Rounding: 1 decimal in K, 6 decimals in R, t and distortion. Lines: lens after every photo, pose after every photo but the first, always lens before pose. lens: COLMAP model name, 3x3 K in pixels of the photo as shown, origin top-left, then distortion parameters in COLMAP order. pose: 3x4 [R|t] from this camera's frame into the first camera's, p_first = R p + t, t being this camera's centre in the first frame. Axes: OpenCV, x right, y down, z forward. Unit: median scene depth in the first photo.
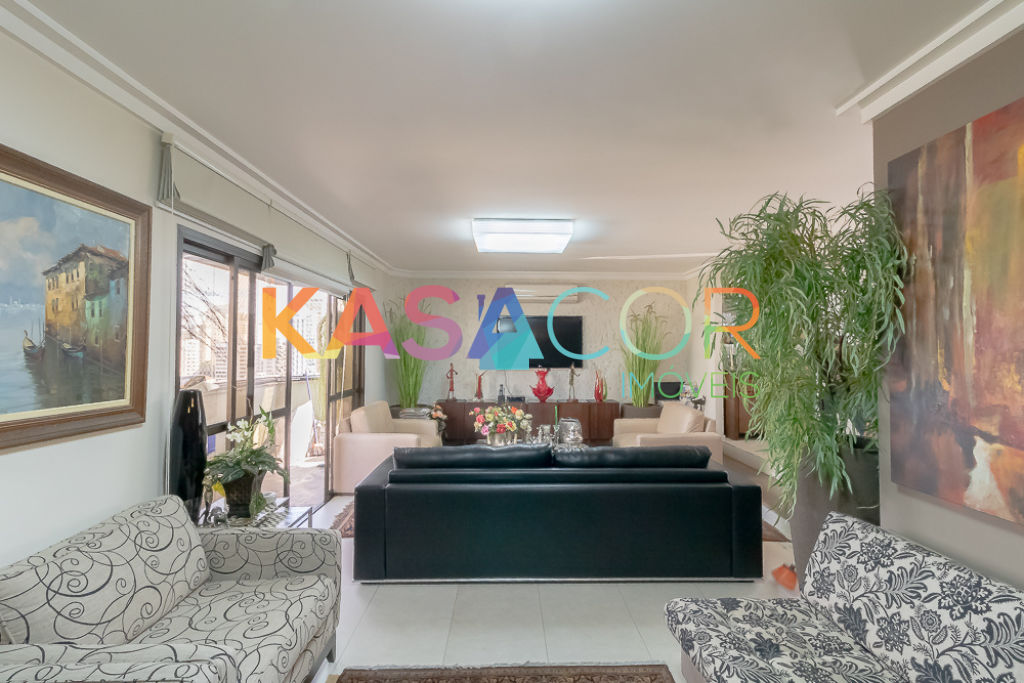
lens RADIAL K [[489.7, 0, 499.4], [0, 489.7, 338.7], [0, 0, 1]] dist [0.007581, 0.001476]
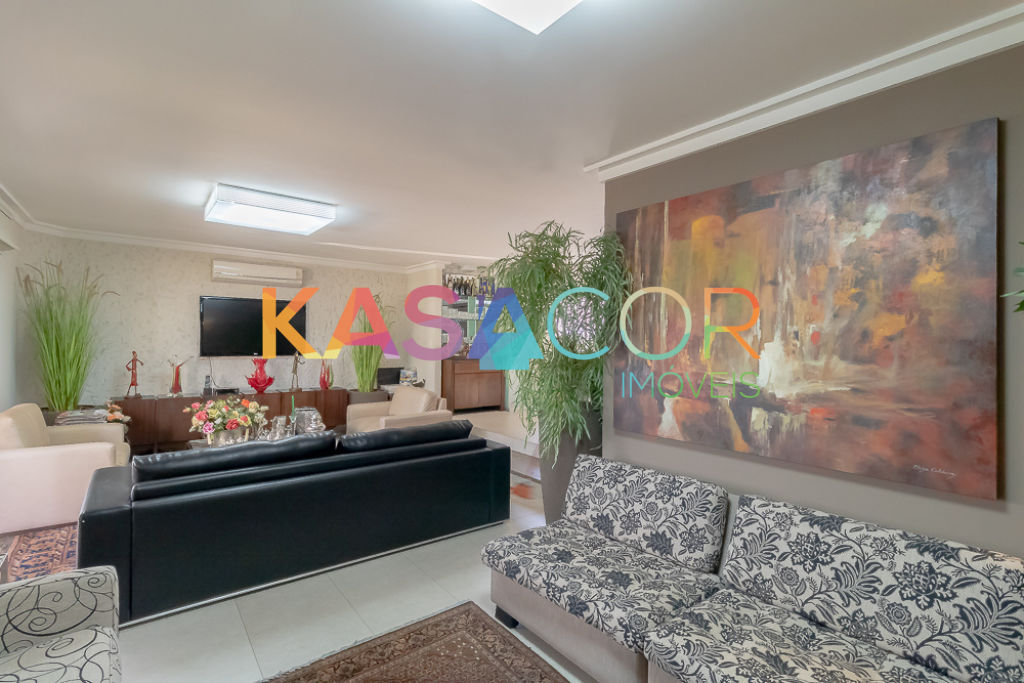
lens RADIAL K [[489.7, 0, 493.2], [0, 489.7, 335.6], [0, 0, 1]] dist [0.007581, 0.001476]
pose [[0.805496, 0.014716, 0.592419, -0.366336], [-0.025984, 0.999607, 0.010500, 0.003267], [-0.592032, -0.023851, 0.805562, 0.023695]]
